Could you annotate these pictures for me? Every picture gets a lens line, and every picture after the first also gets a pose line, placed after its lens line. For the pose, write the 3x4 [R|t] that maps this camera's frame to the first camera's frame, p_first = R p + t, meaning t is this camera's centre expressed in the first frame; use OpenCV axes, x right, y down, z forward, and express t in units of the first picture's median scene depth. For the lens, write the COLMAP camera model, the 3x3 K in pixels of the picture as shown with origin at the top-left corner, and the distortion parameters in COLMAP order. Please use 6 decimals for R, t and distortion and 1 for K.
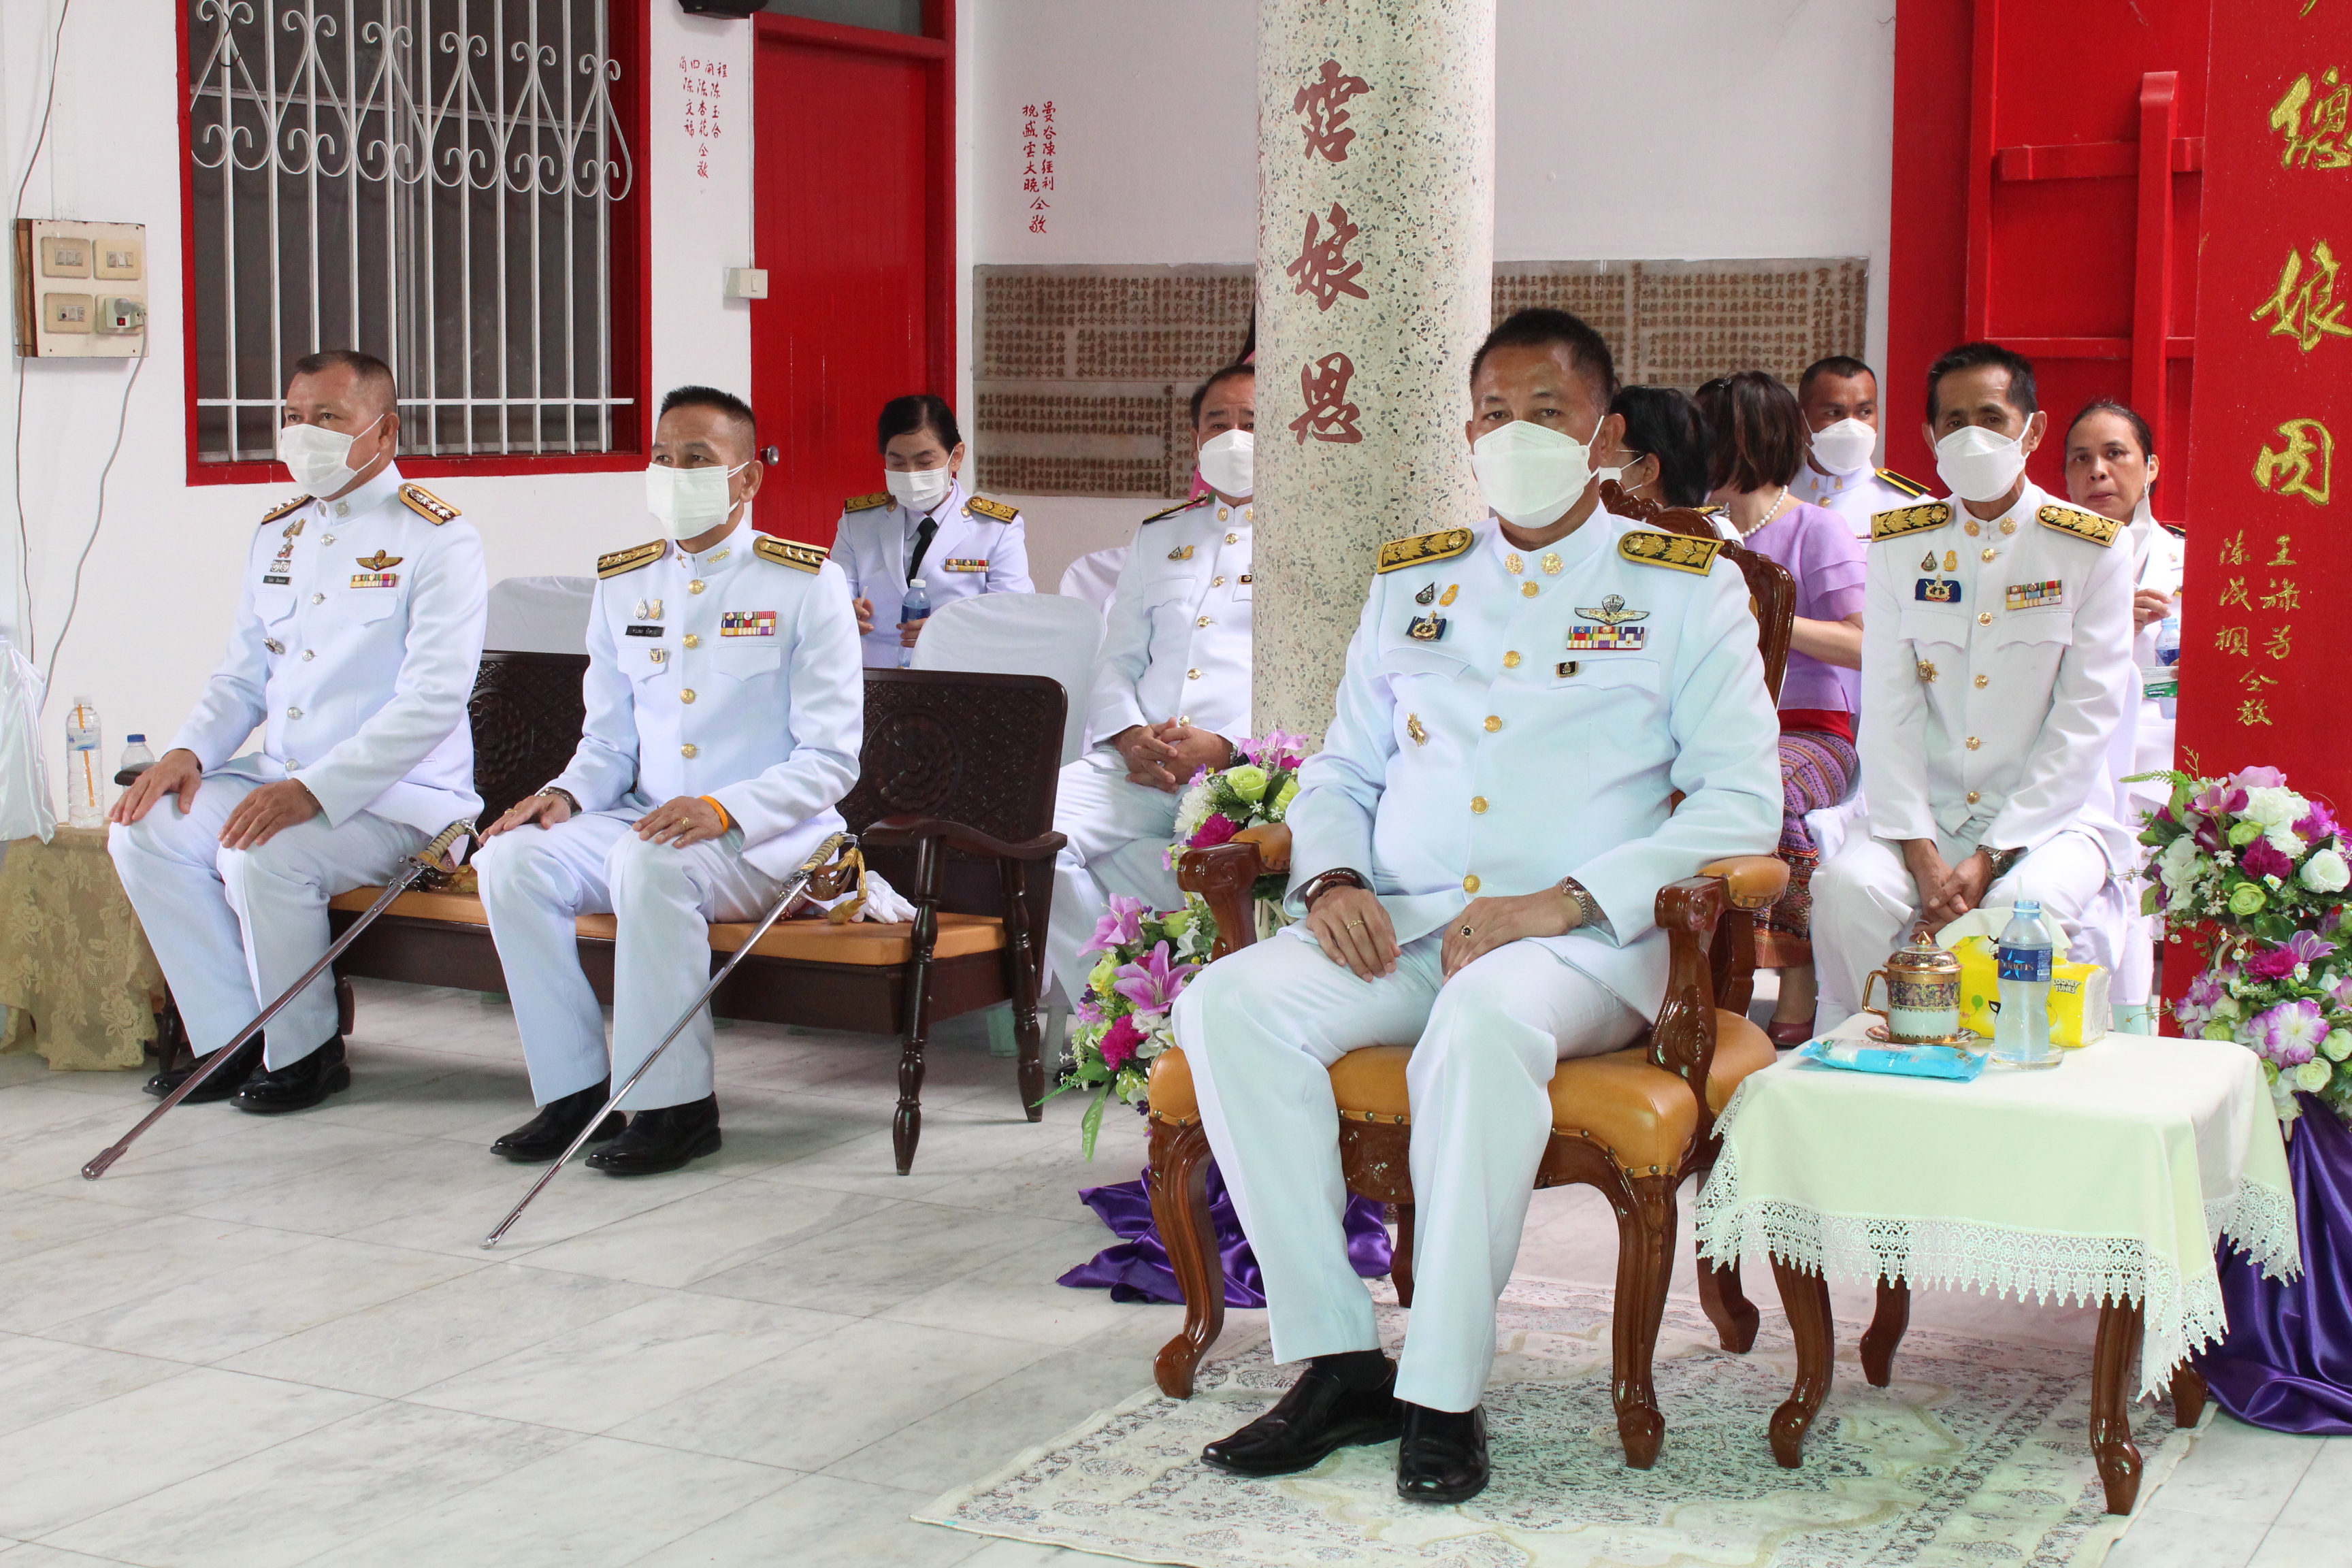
lens RADIAL K [[3570.3, 0, 1172.4], [0, 3570.3, 812.3], [0, 0, 1]] dist [-0.046809, 0.161307]
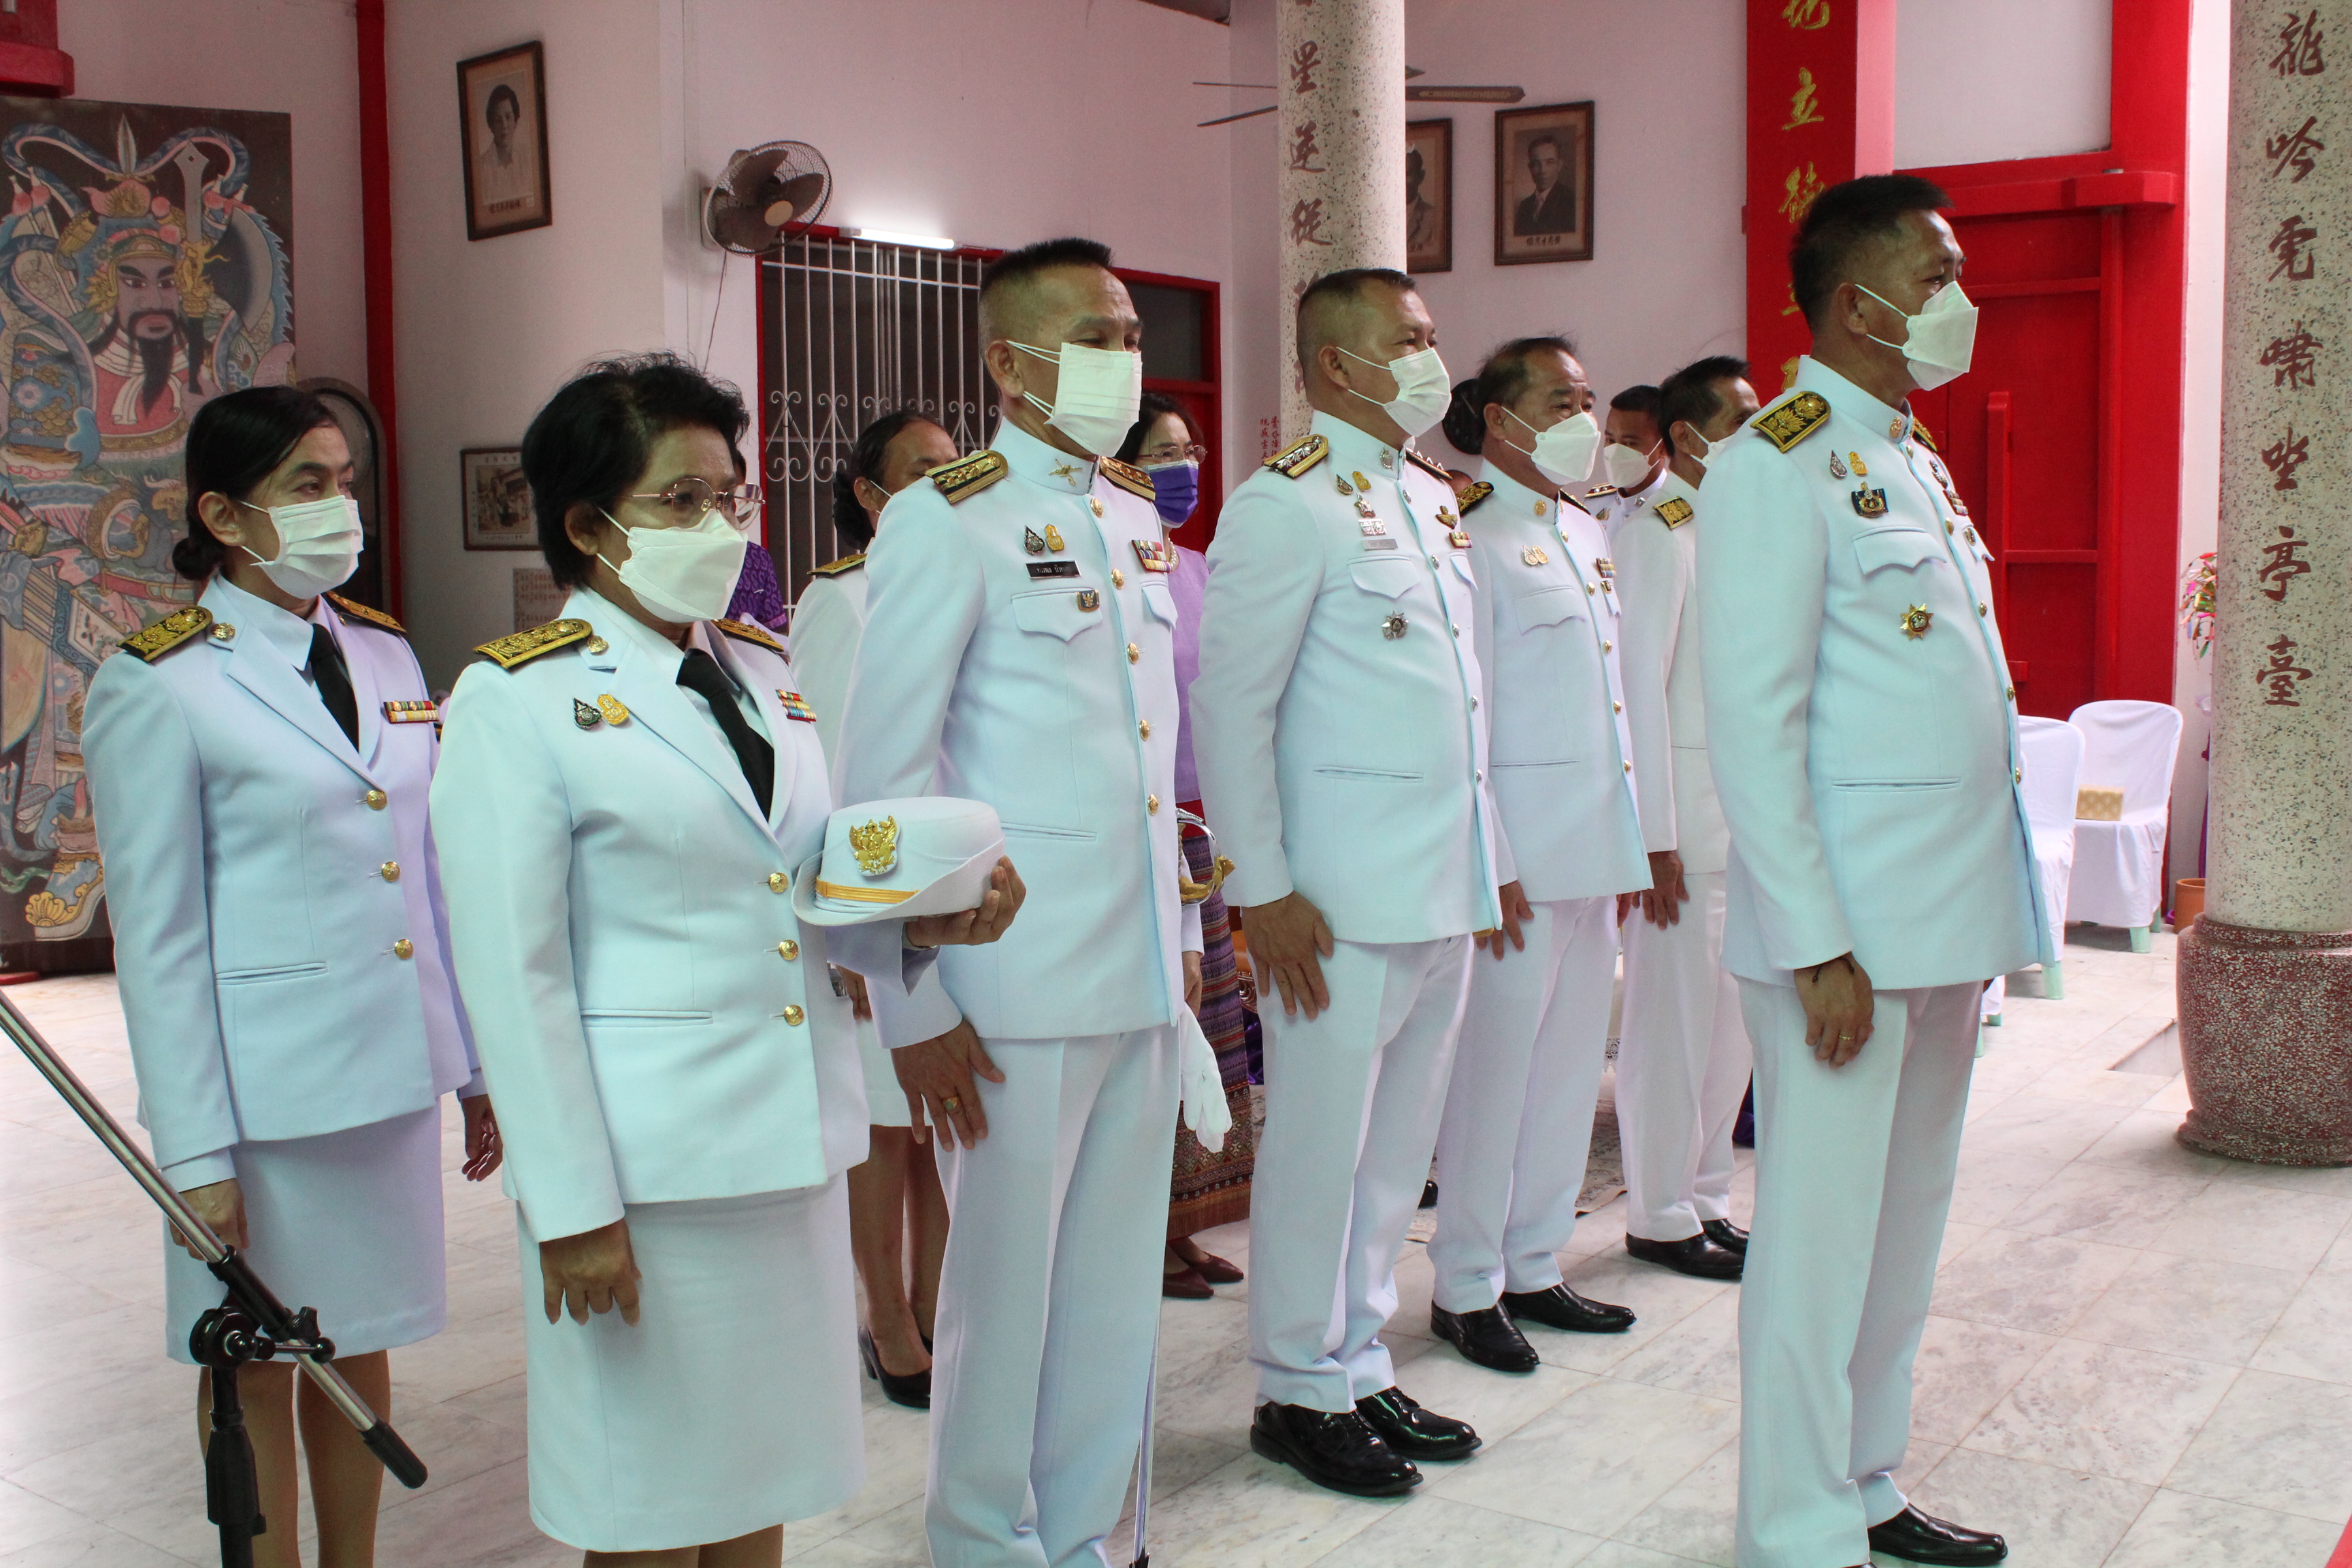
lens RADIAL K [[2396.9, 0, 1156.5], [0, 2396.9, 787.4], [0, 0, 1]] dist [-0.136269, 0.152614]
pose [[0.987994, -0.002363, -0.154474, 0.113023], [-0.000651, 0.999811, -0.019456, 0.002676], [0.154491, 0.019323, 0.987805, -0.188583]]
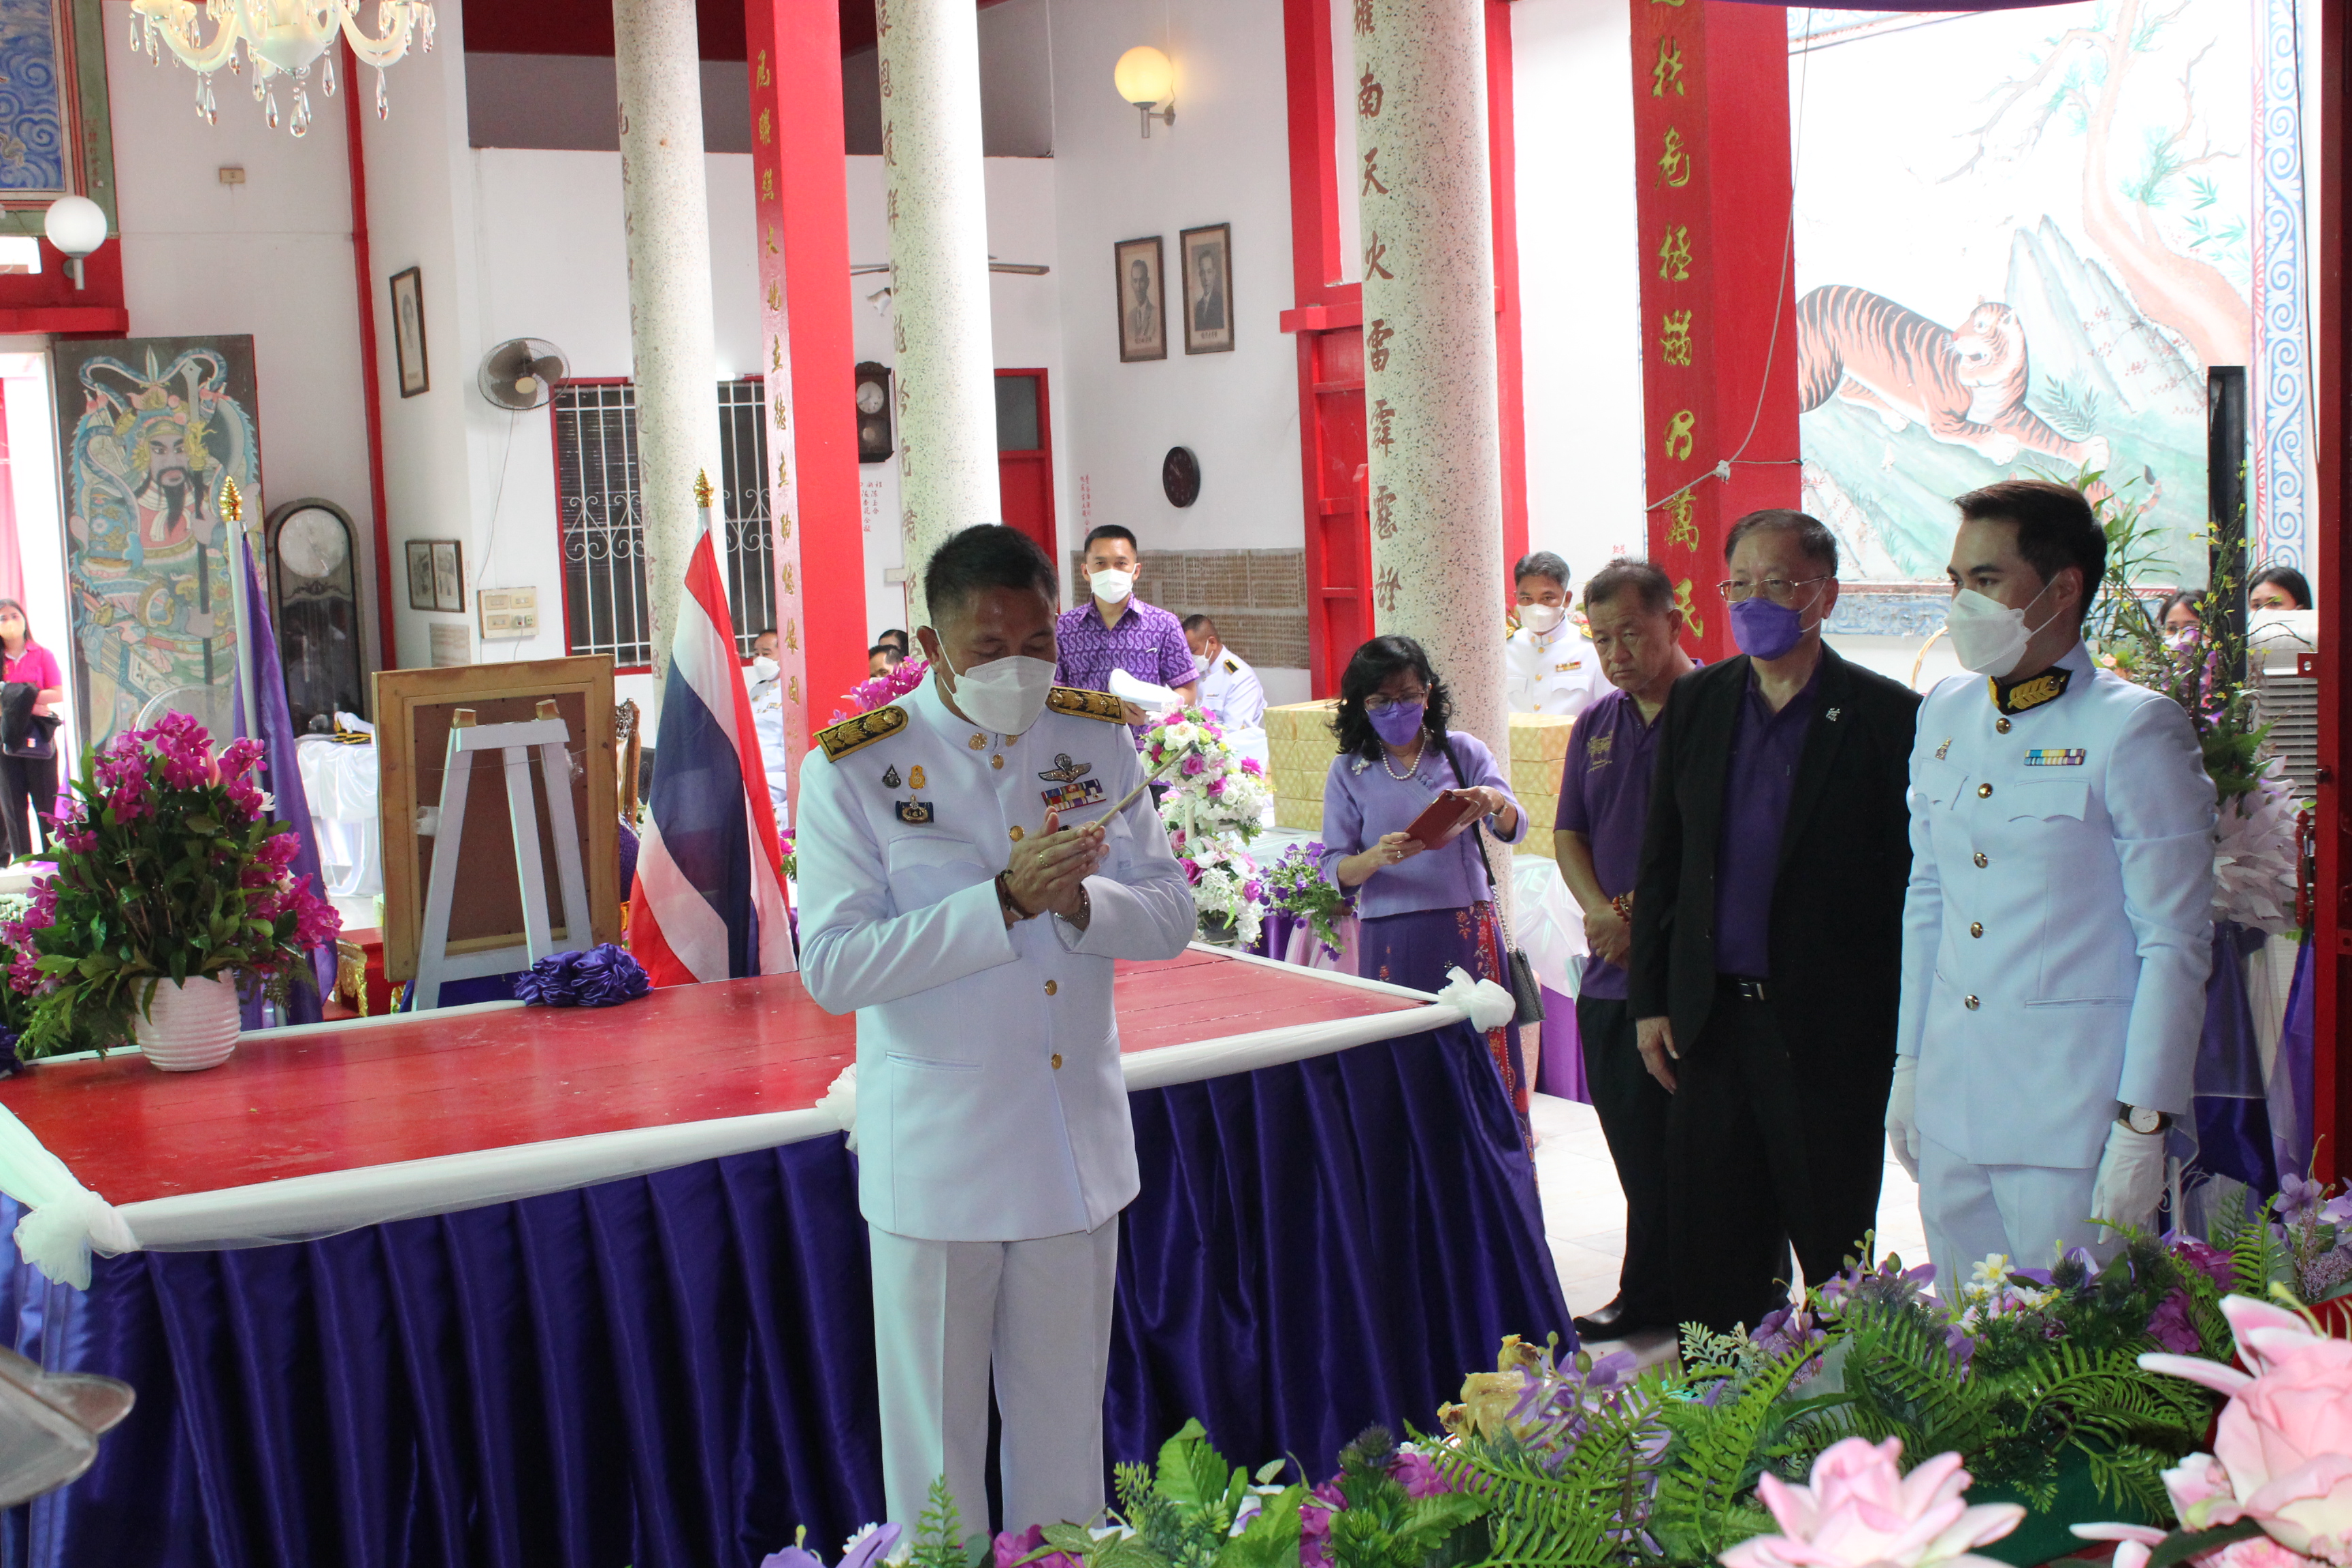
lens RADIAL K [[2917.3, 0, 1164.5], [0, 2917.3, 794.7], [0, 0, 1]] dist [-0.062530, 0.063939]
pose [[0.848976, 0.008463, -0.528364, 1.214396], [-0.011820, 0.999926, -0.002975, -0.003609], [0.528299, 0.008771, 0.849013, -0.597750]]
